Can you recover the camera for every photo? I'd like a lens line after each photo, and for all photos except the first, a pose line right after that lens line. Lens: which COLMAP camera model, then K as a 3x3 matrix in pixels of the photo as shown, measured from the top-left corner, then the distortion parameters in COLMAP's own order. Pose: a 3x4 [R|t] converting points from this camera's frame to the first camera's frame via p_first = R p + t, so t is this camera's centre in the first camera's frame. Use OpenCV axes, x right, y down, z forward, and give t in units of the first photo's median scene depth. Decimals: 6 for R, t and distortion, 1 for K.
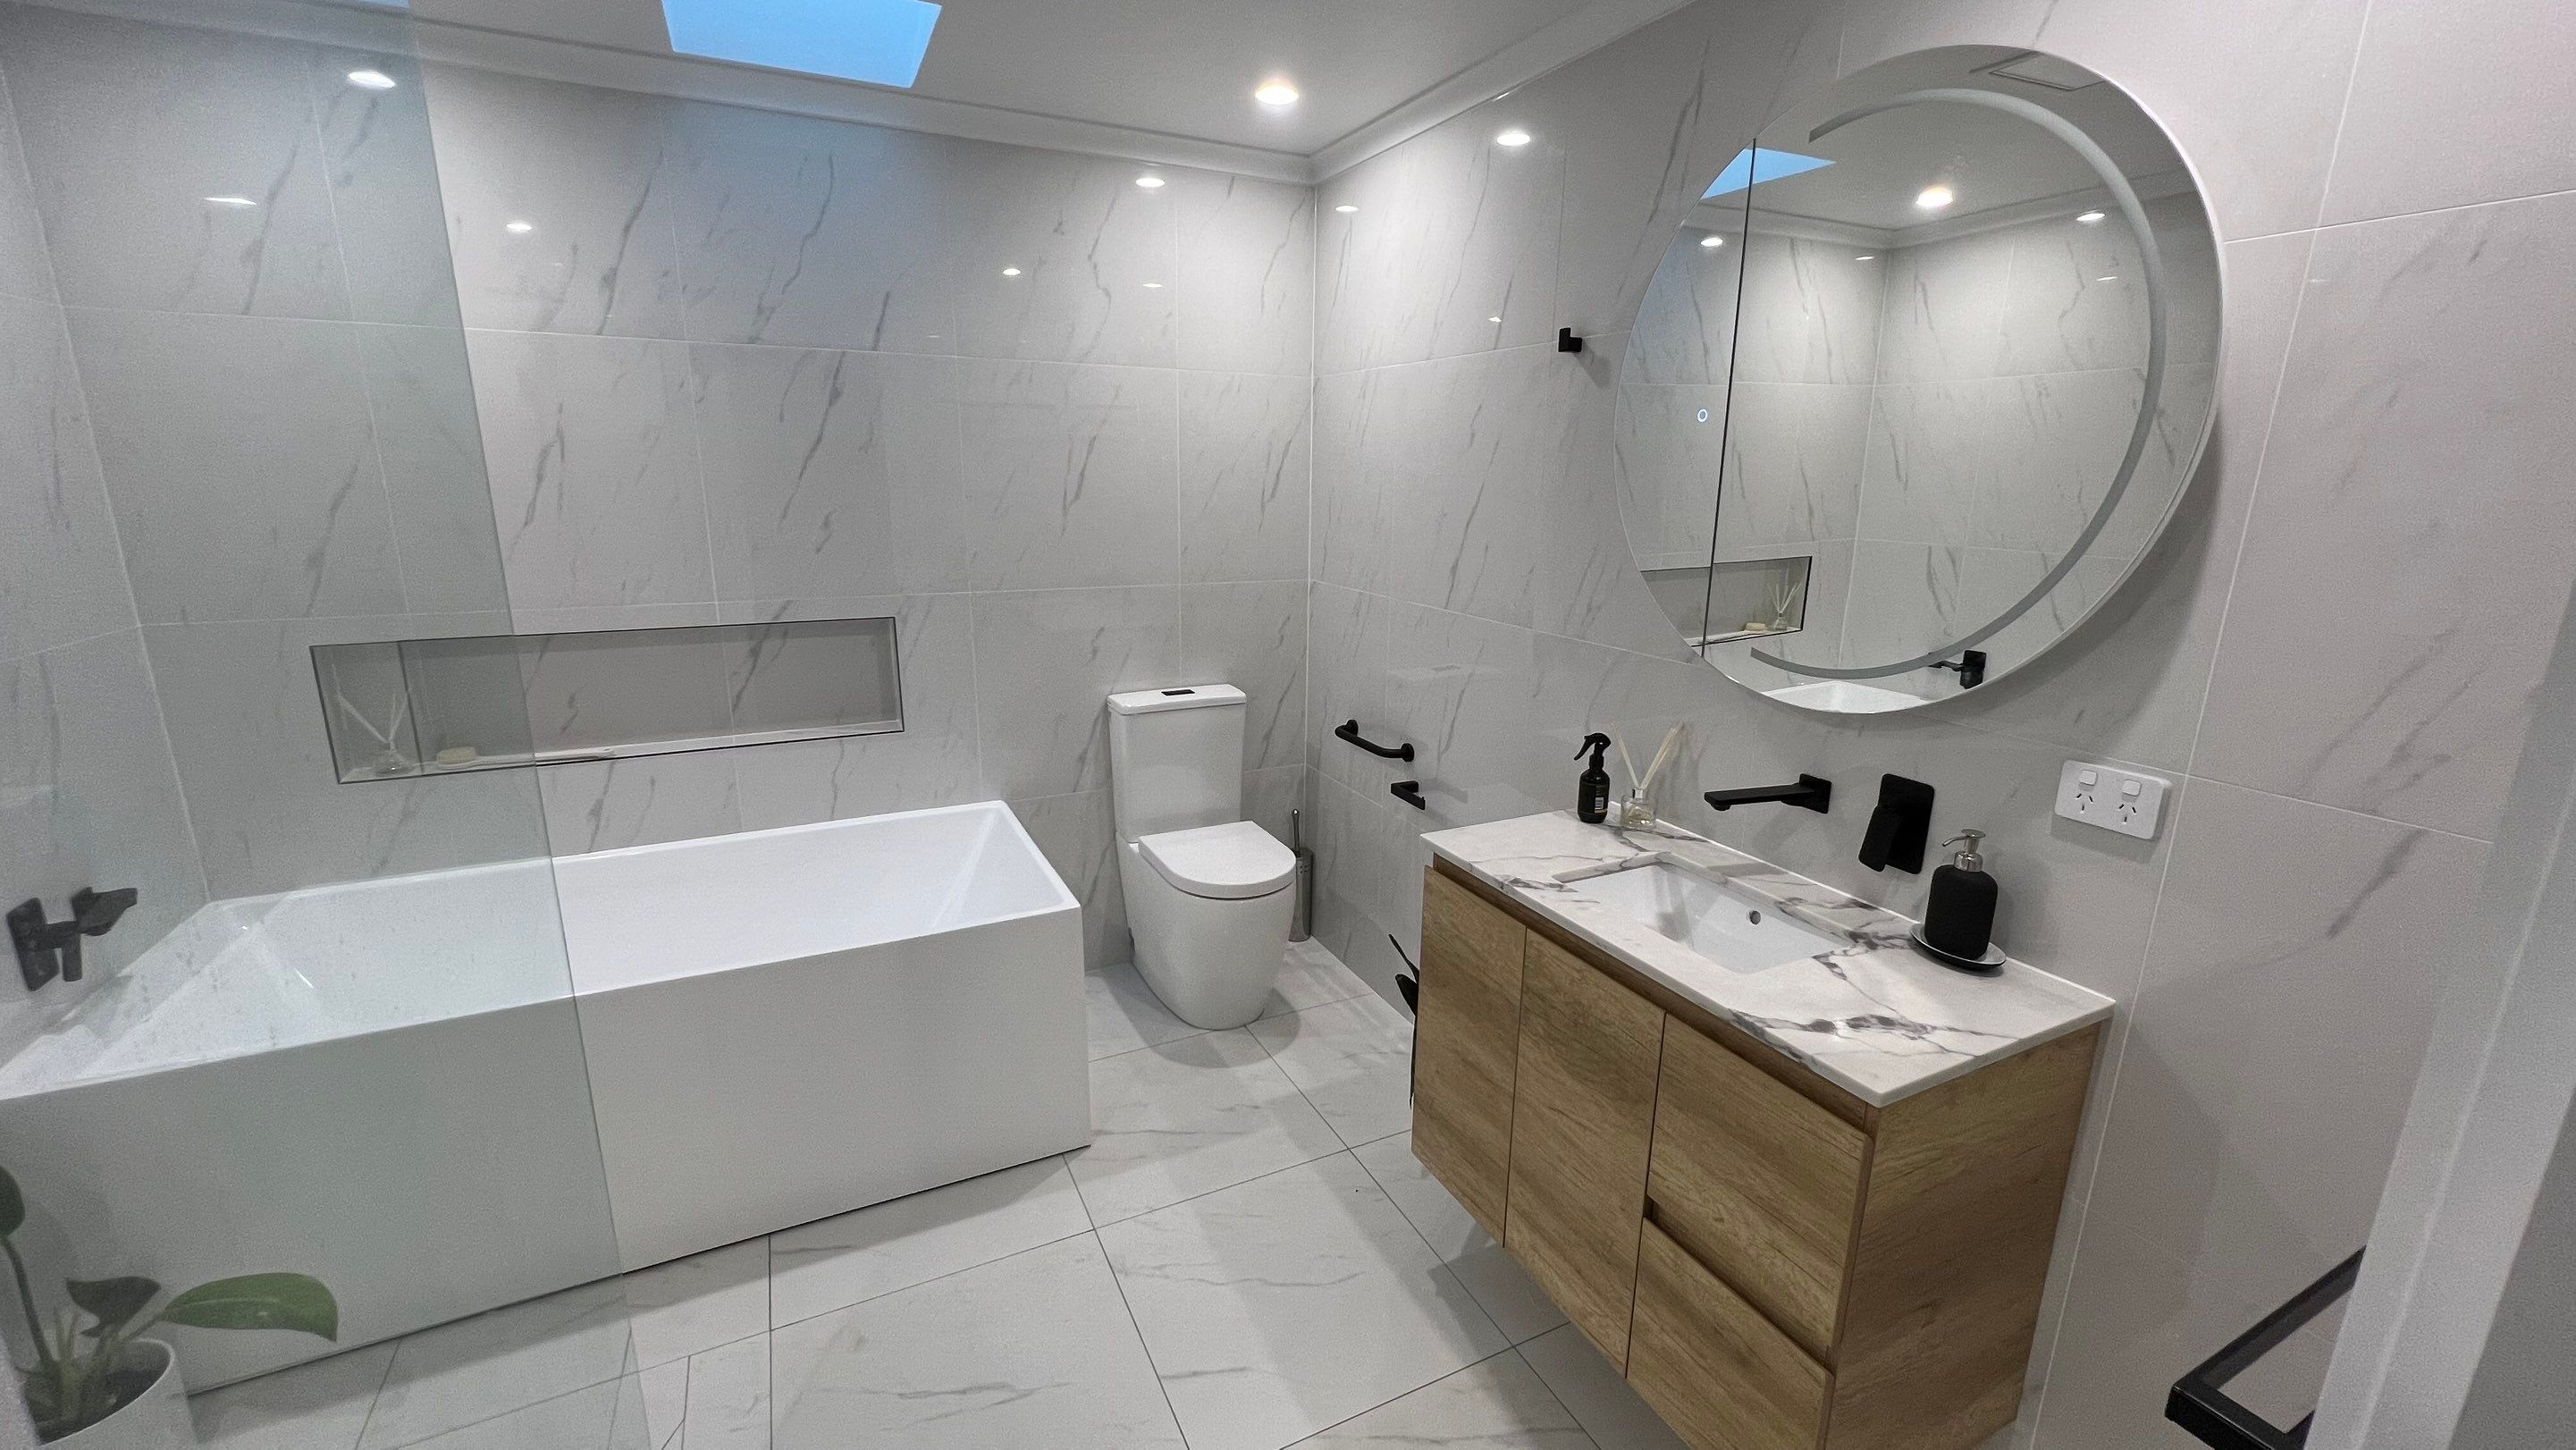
lens RADIAL K [[1031.4, 0, 1280.5], [0, 1031.4, 720.5], [0, 0, 1]] dist [-0.003664, 0.002023]
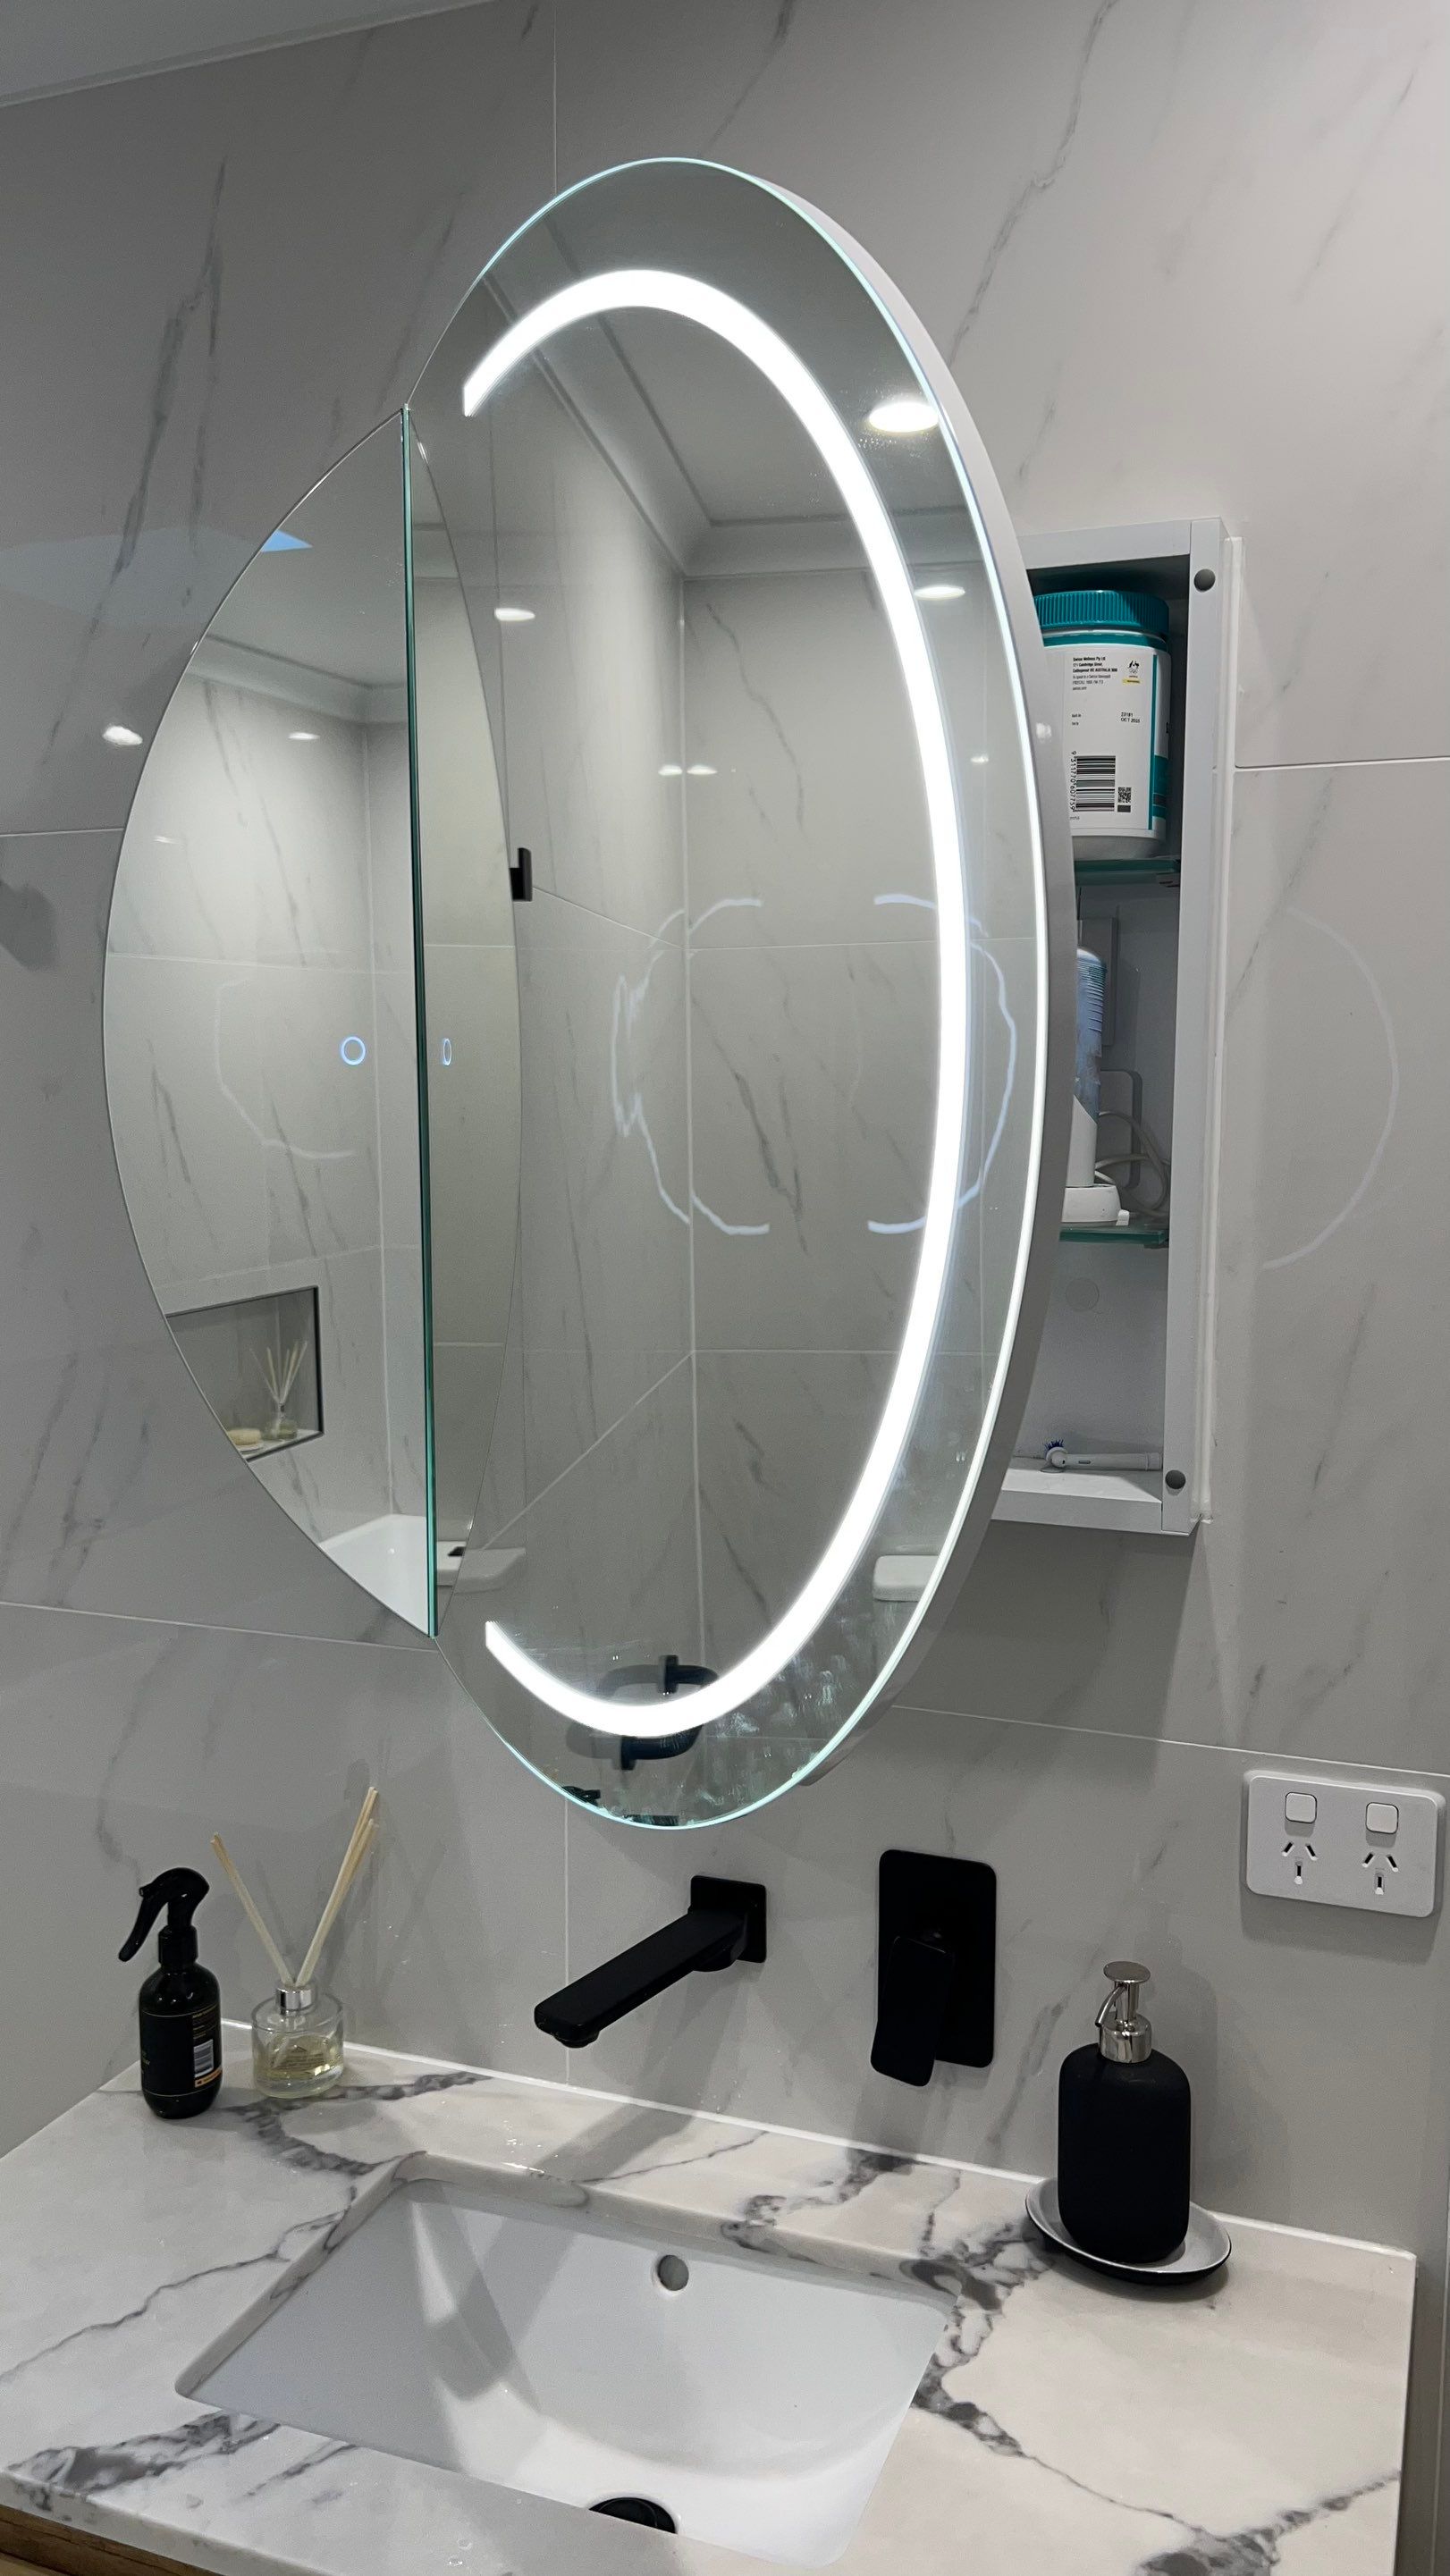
lens RADIAL K [[1943.0, 0, 736.7], [0, 1943.0, 1309.5], [0, 0, 1]] dist [0.065106, -0.085301]
pose [[0.727848, -0.080598, 0.680985, -0.009573], [0.167879, 0.983793, -0.062994, -0.112114], [-0.664871, 0.160173, 0.729583, 0.327214]]
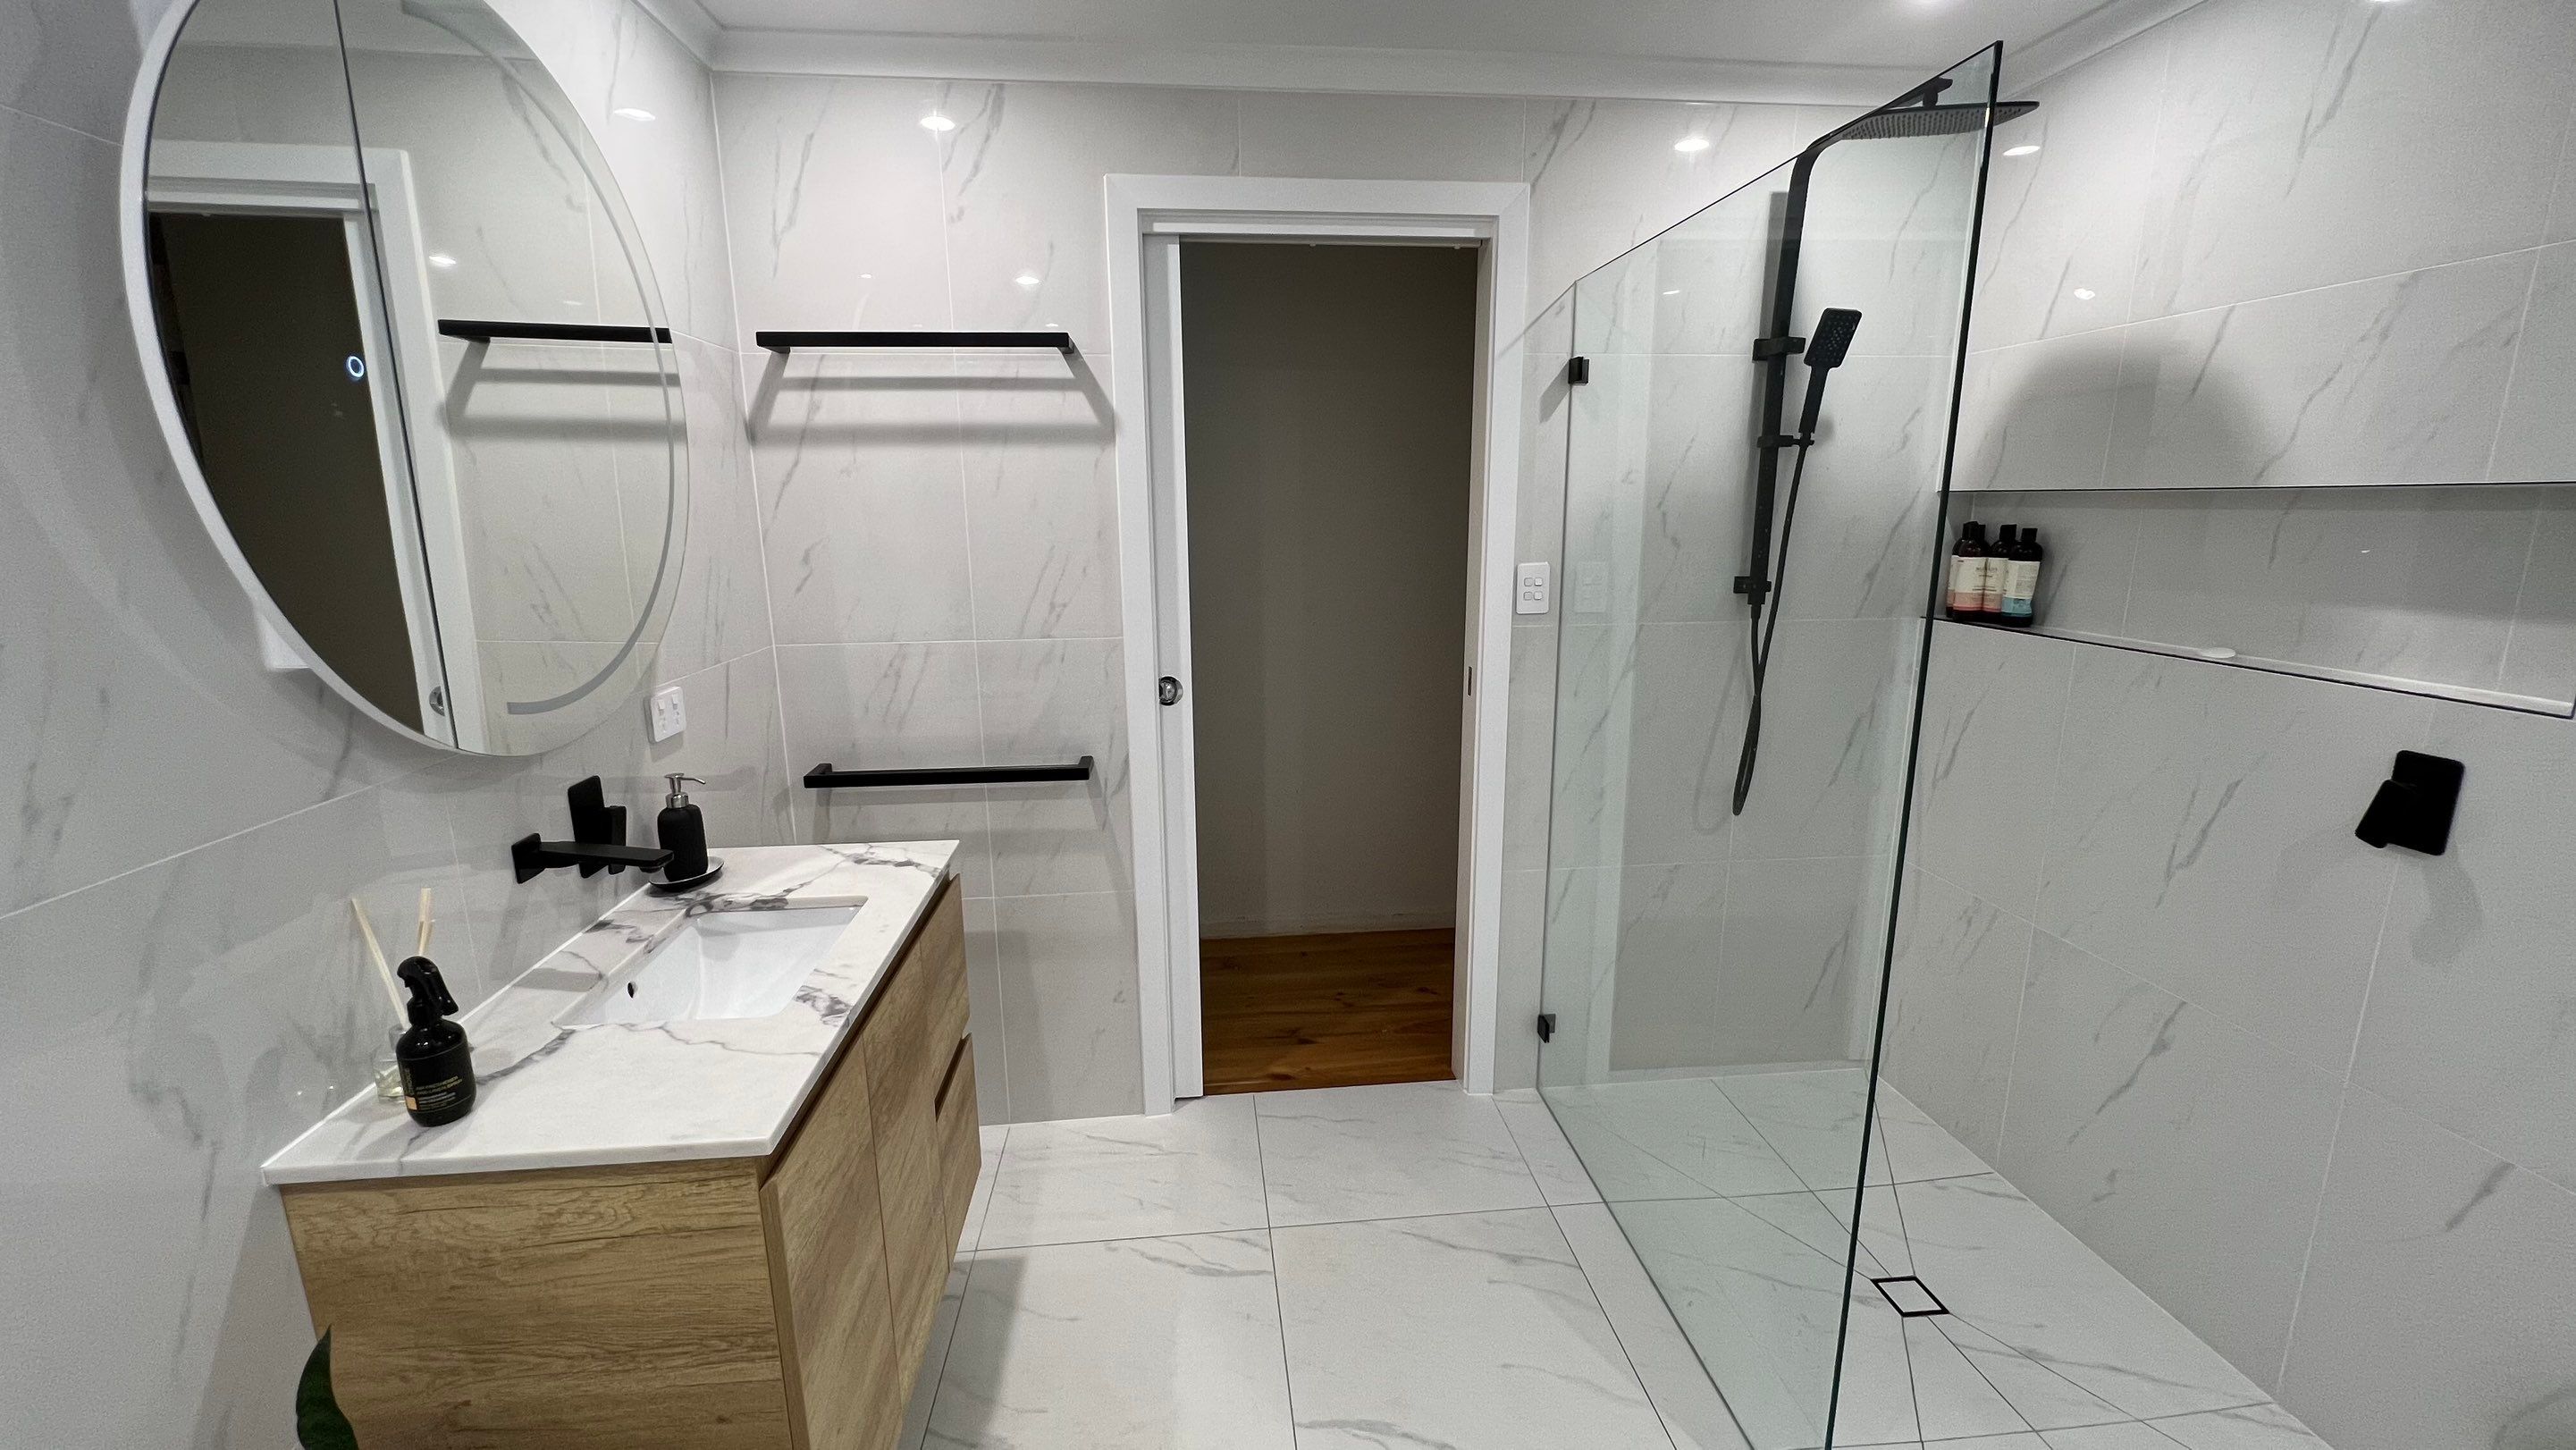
lens RADIAL K [[1031.4, 0, 1280.6], [0, 1031.4, 719.9], [0, 0, 1]] dist [-0.003664, 0.002023]
pose [[-0.936093, -0.077867, 0.343026, -0.283093], [0.081335, 0.900846, 0.426451, -0.294647], [-0.342220, 0.427097, -0.836943, 1.281778]]
